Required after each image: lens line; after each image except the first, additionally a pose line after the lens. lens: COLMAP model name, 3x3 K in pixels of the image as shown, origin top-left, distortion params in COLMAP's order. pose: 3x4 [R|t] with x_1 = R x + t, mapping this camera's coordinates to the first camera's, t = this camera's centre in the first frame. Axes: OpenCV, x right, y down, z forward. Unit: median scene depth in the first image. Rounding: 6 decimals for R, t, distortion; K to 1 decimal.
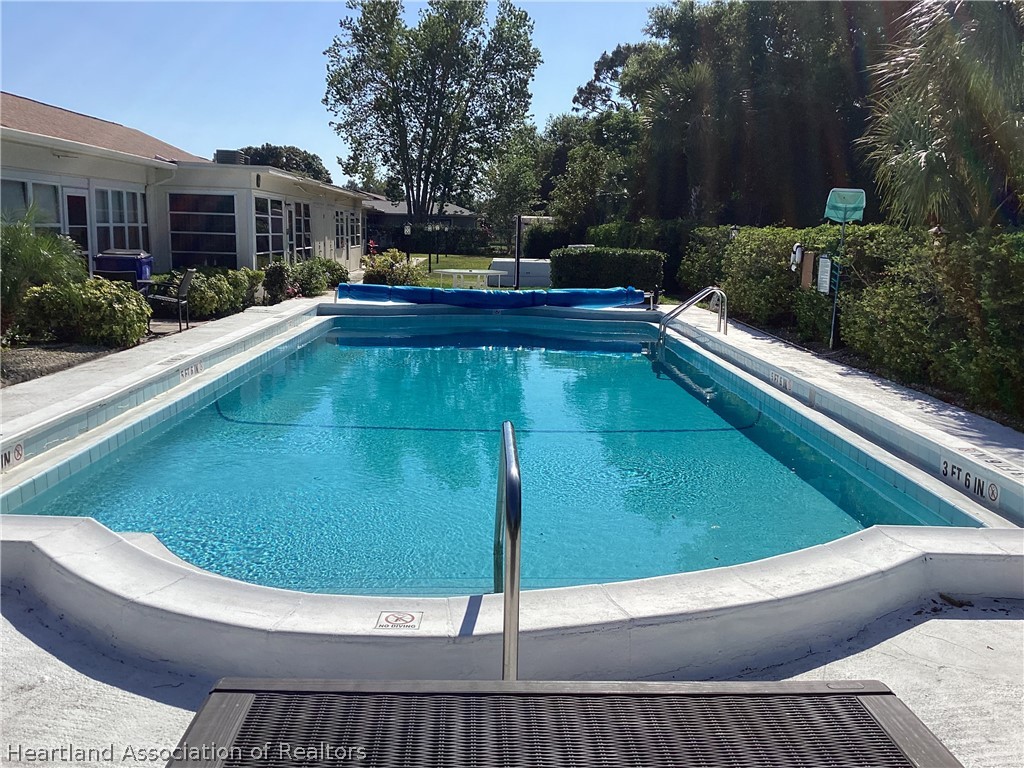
lens RADIAL K [[923.4, 0, 520.7], [0, 923.4, 386.0], [0, 0, 1]] dist [0.087521, -0.145739]
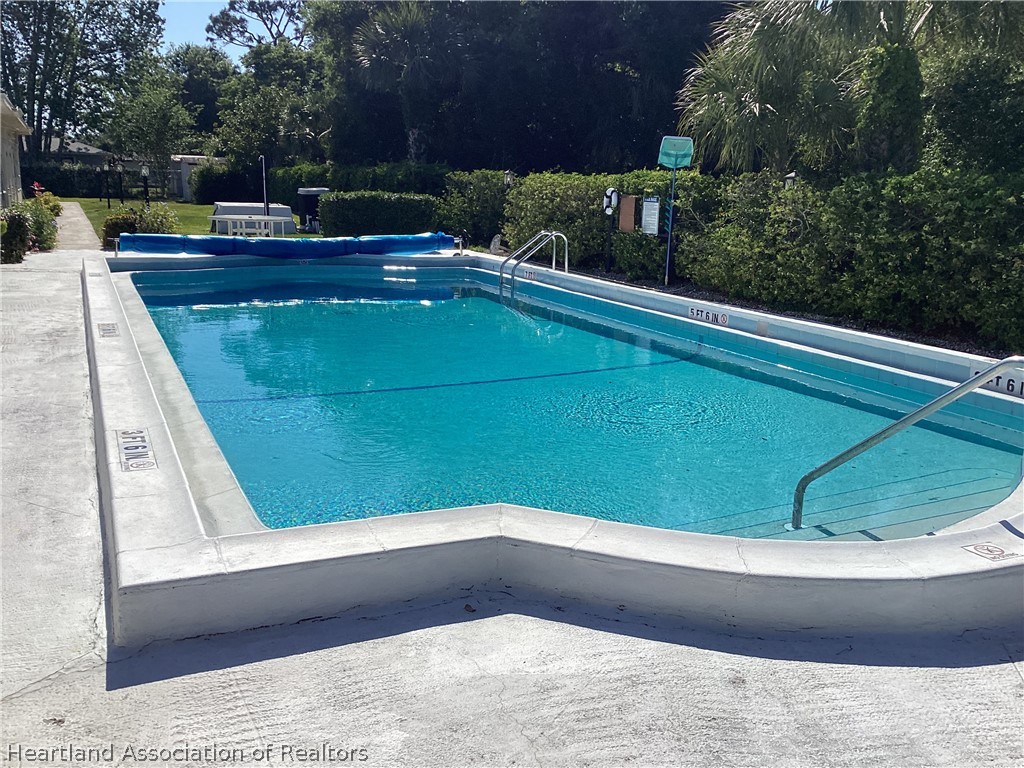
lens RADIAL K [[923.4, 0, 518.8], [0, 923.4, 389.5], [0, 0, 1]] dist [0.087521, -0.145739]
pose [[0.918246, -0.086506, 0.386446, -0.203061], [0.062326, 0.995257, 0.074695, -0.008392], [-0.391074, -0.044503, 0.919283, 0.049142]]
